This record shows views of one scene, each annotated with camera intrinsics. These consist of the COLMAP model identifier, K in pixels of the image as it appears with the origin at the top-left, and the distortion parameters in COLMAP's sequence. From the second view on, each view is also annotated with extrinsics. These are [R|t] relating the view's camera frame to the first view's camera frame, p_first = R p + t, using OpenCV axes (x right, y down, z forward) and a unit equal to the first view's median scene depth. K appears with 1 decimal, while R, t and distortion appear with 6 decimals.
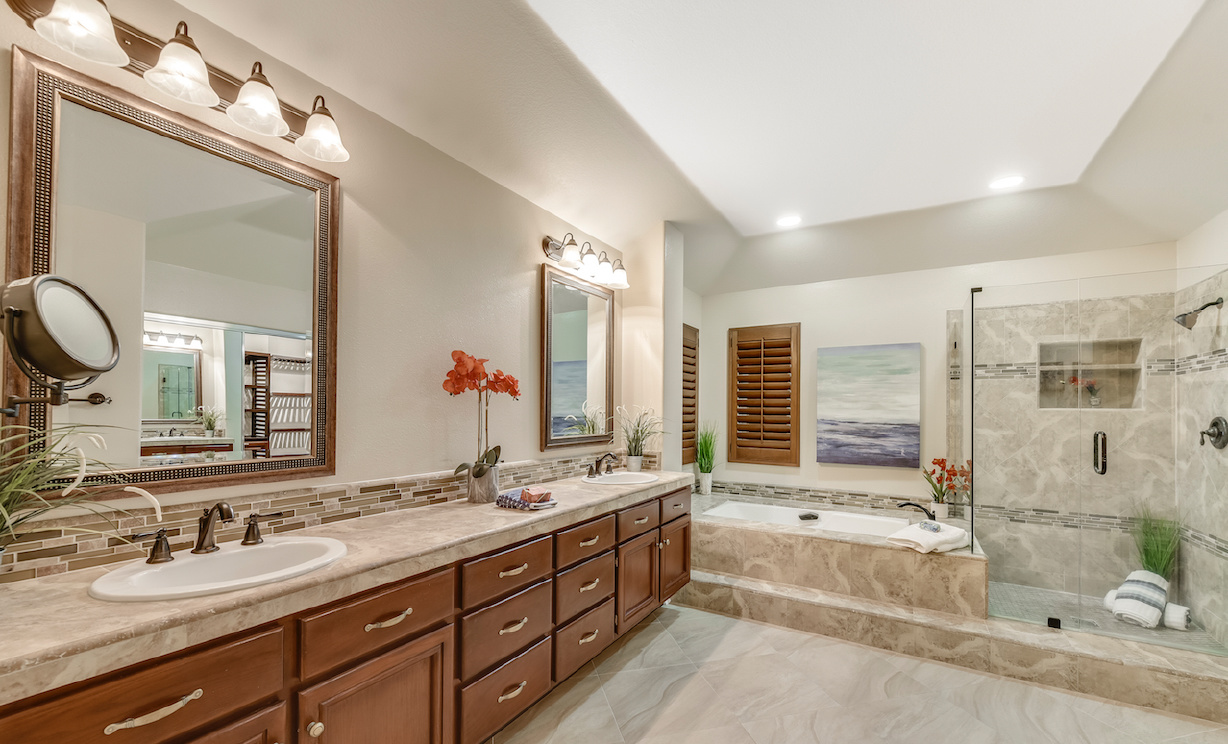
lens RADIAL K [[494.8, 0, 612.9], [0, 494.8, 409.0], [0, 0, 1]] dist [0.000319, 0.000068]
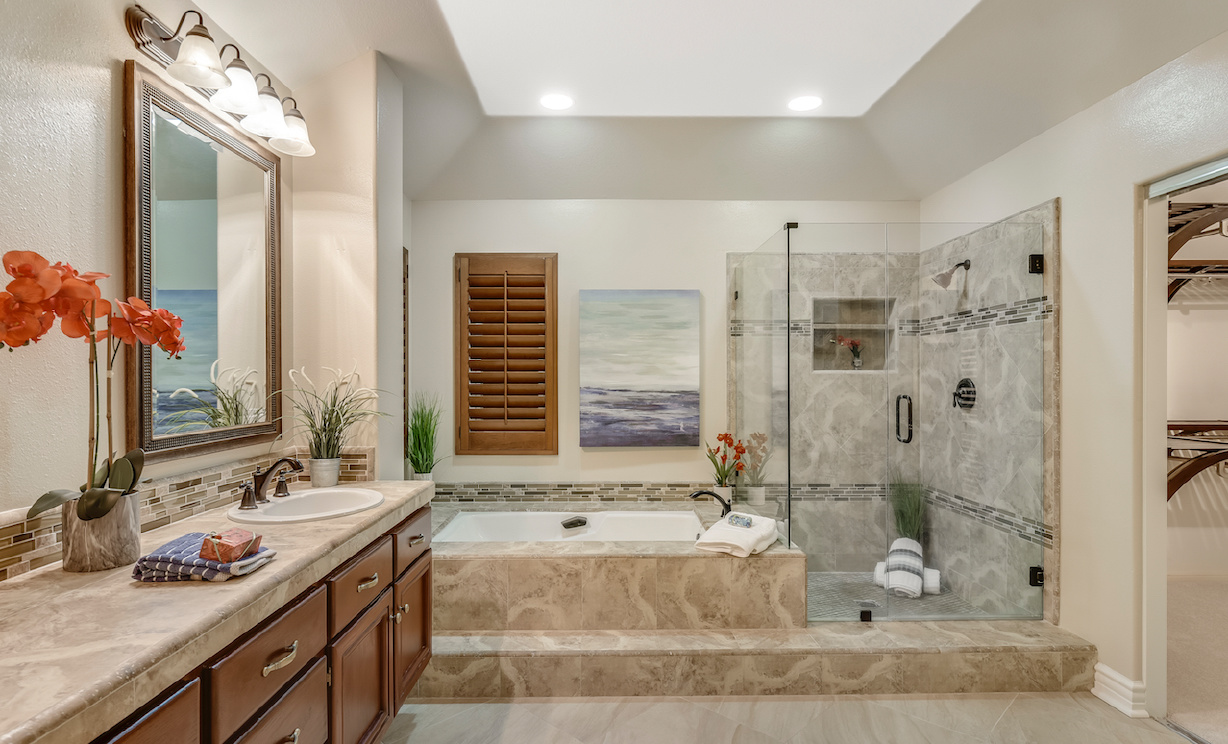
lens RADIAL K [[650.3, 0, 613.0], [0, 650.3, 380.4], [0, 0, 1]] dist [0.000868, 0.000330]
pose [[0.850265, -0.011864, 0.526221, -0.065282], [0.007946, 0.999921, 0.009705, 0.001538], [-0.526295, -0.004071, 0.850292, 0.200086]]
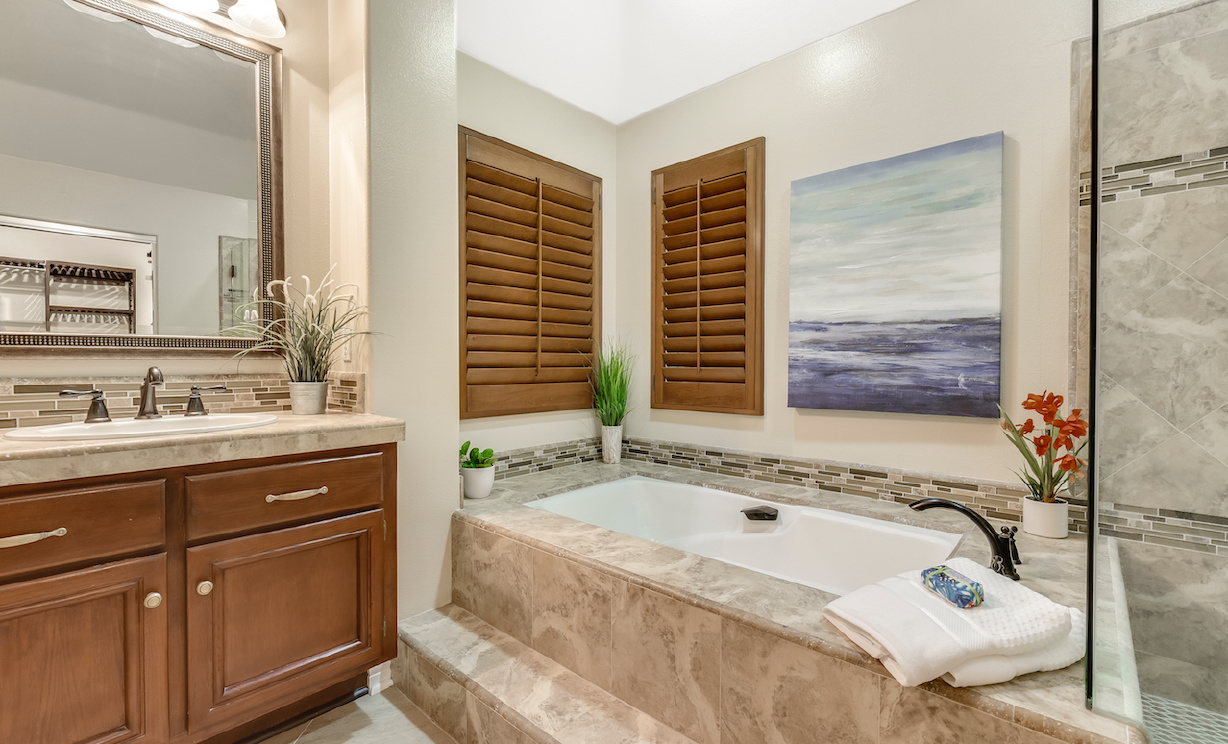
lens RADIAL K [[532.2, 0, 615.5], [0, 532.2, 374.8], [0, 0, 1]] dist [-0.002753, -0.000361]
pose [[0.982170, -0.003884, -0.187952, 0.429027], [0.007798, 0.999768, 0.020090, 0.079113], [0.187831, -0.021197, 0.981973, 0.543973]]
